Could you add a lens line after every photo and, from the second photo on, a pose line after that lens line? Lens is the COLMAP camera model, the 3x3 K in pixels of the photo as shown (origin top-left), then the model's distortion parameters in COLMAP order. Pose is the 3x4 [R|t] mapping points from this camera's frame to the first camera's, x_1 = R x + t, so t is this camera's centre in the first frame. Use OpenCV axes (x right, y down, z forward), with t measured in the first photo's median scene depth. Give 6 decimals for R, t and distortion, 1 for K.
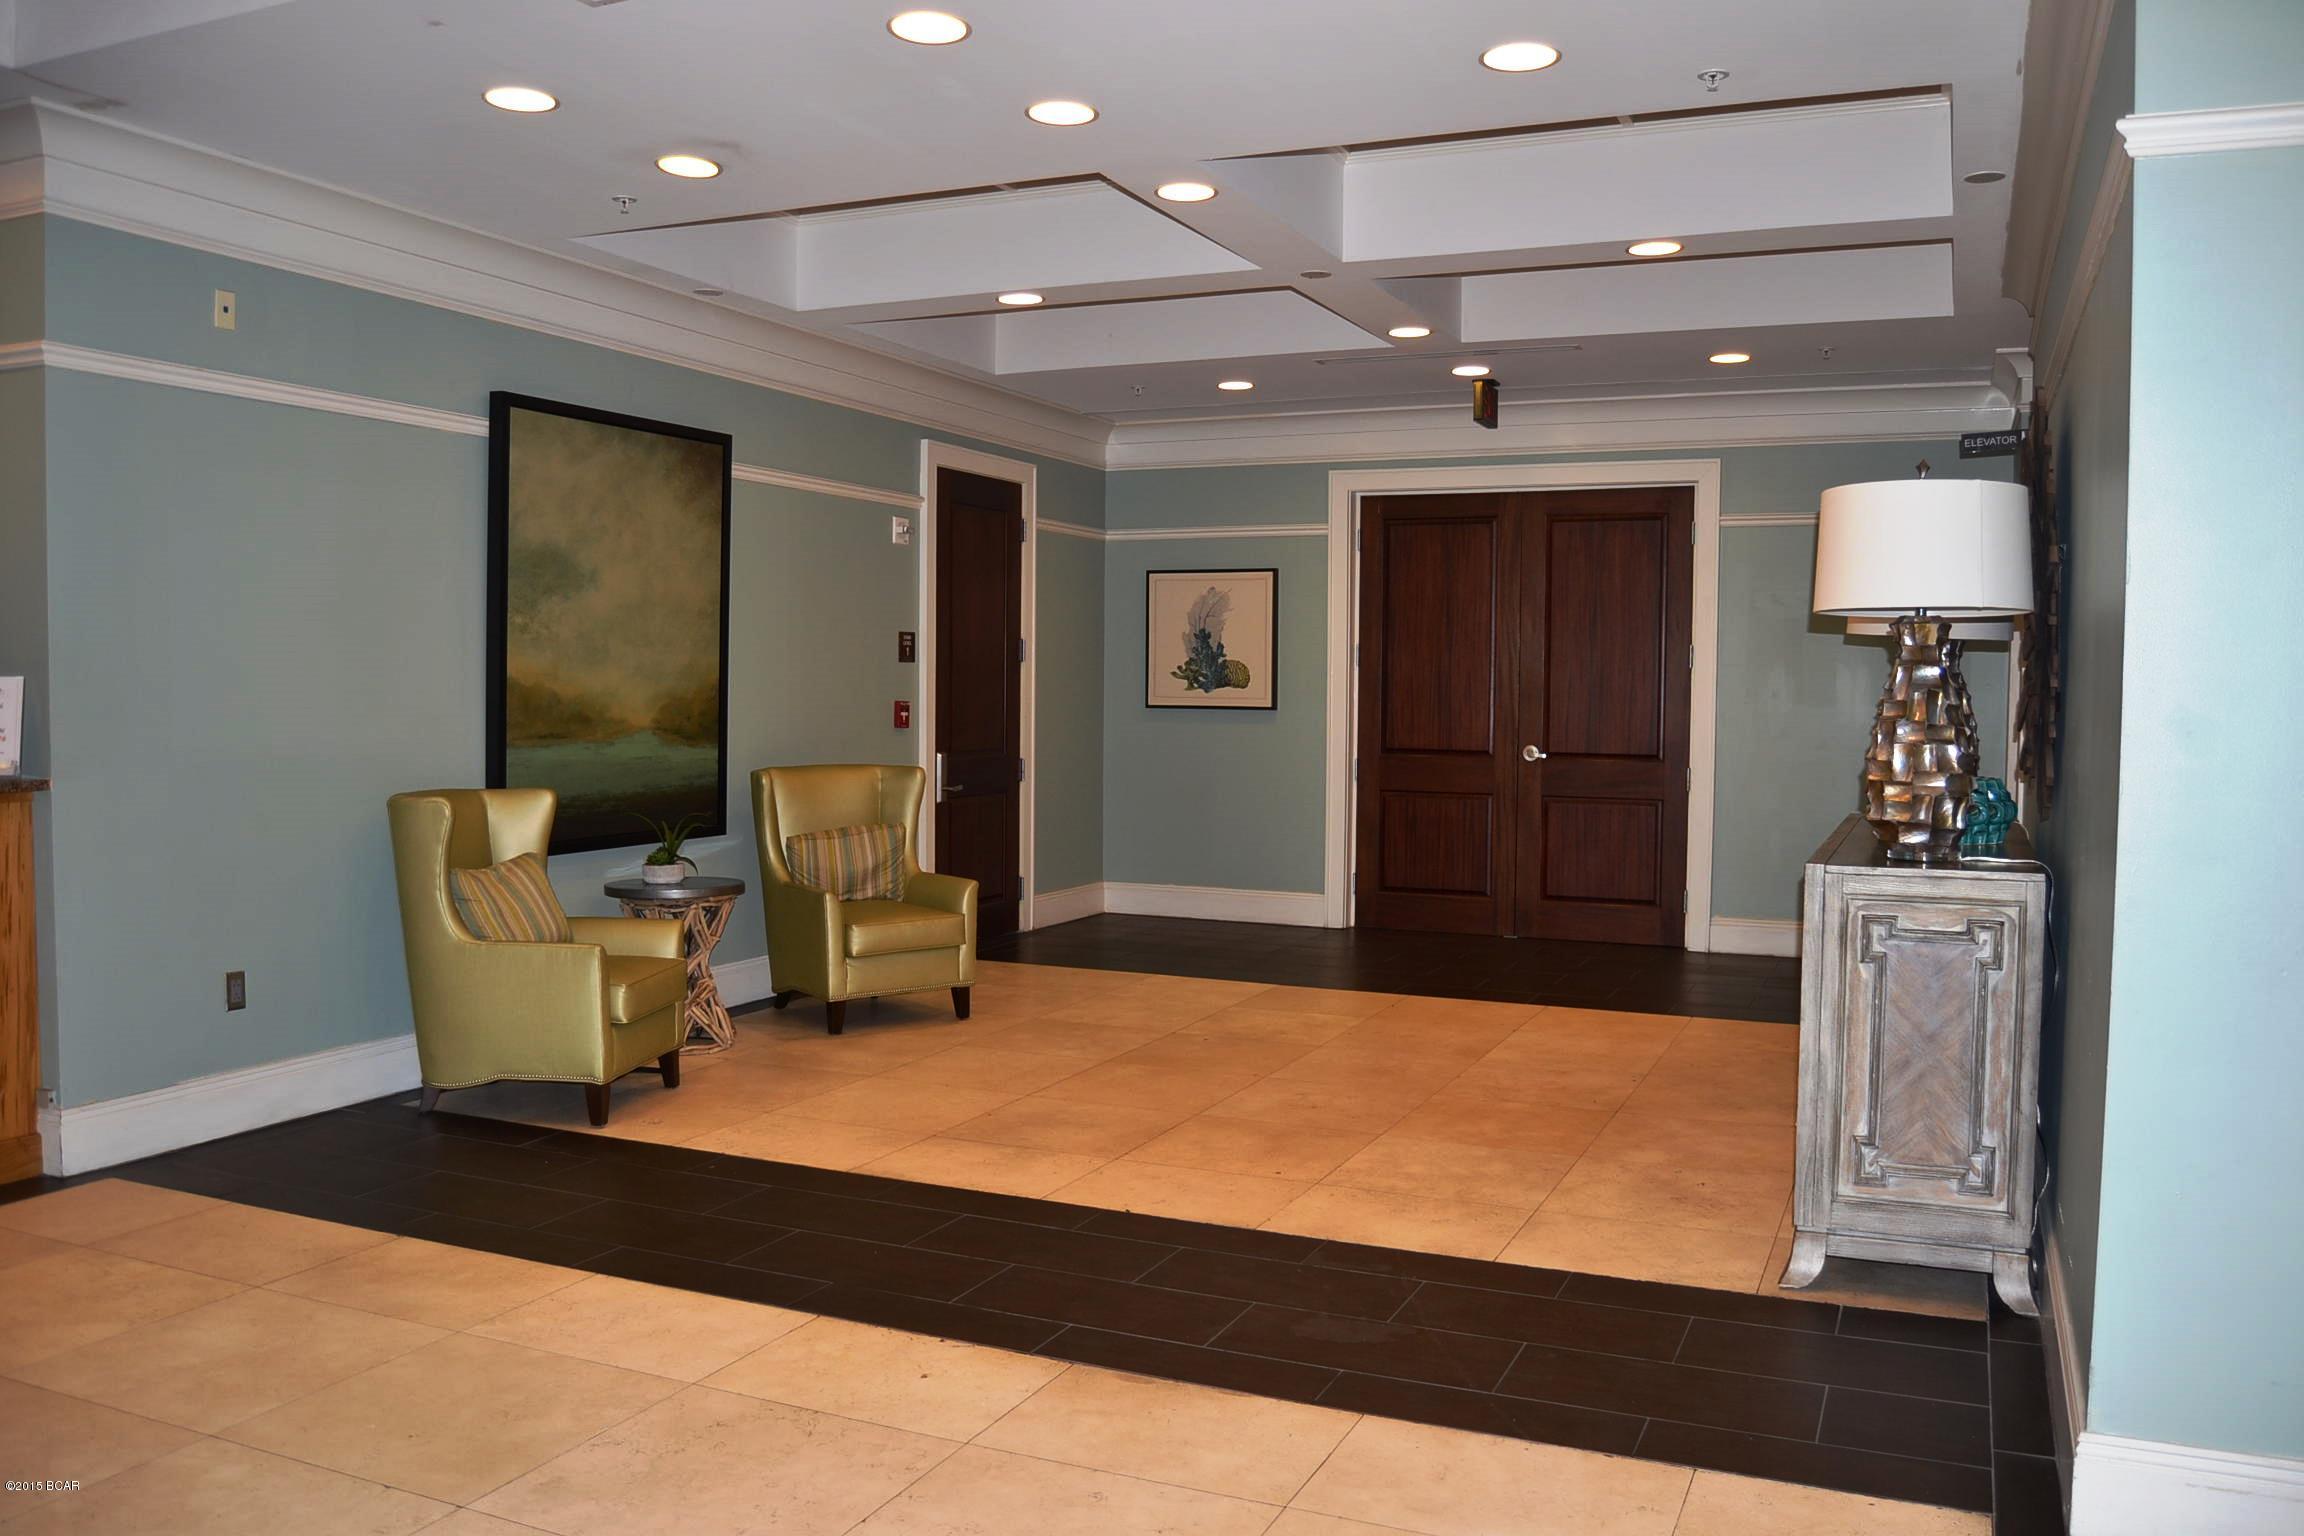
lens RADIAL K [[1831.2, 0, 1153.7], [0, 1831.2, 762.9], [0, 0, 1]] dist [-0.085931, 0.005352]
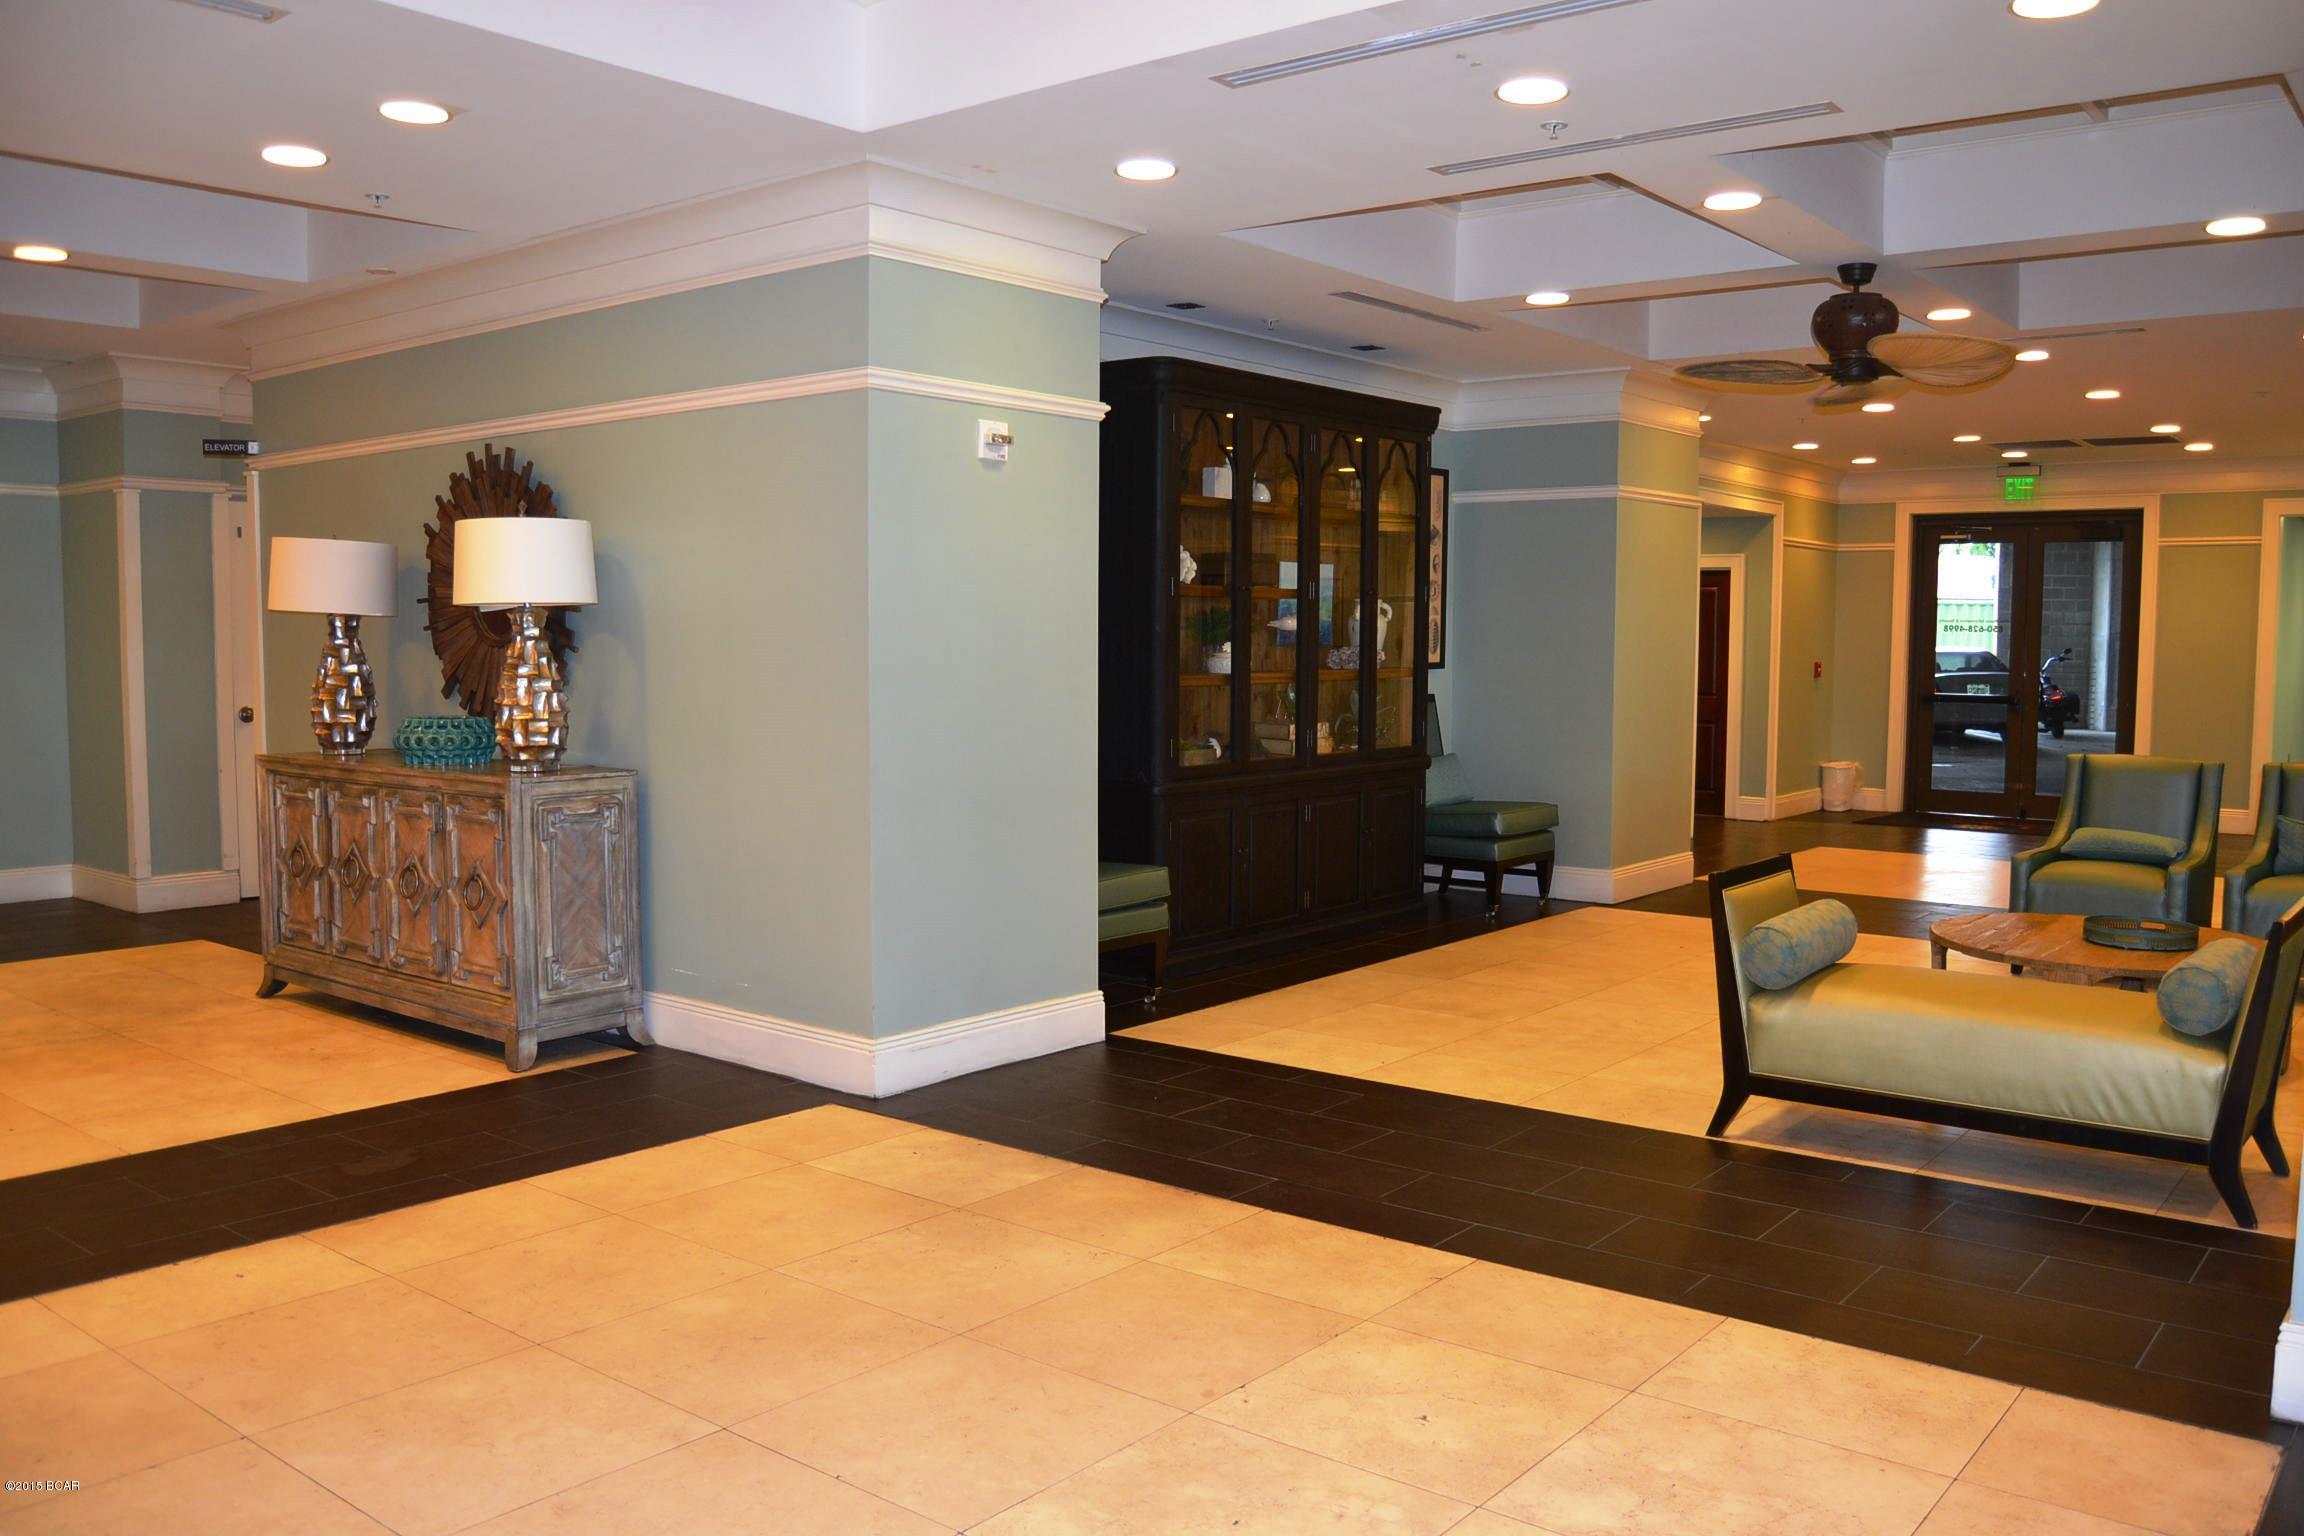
lens RADIAL K [[1831.2, 0, 1153.5], [0, 1831.2, 773.7], [0, 0, 1]] dist [-0.085931, 0.005352]
pose [[0.261875, -0.082729, 0.961550, -0.927475], [0.042022, 0.996352, 0.074279, -0.035869], [-0.964187, 0.020955, 0.264396, 0.118044]]
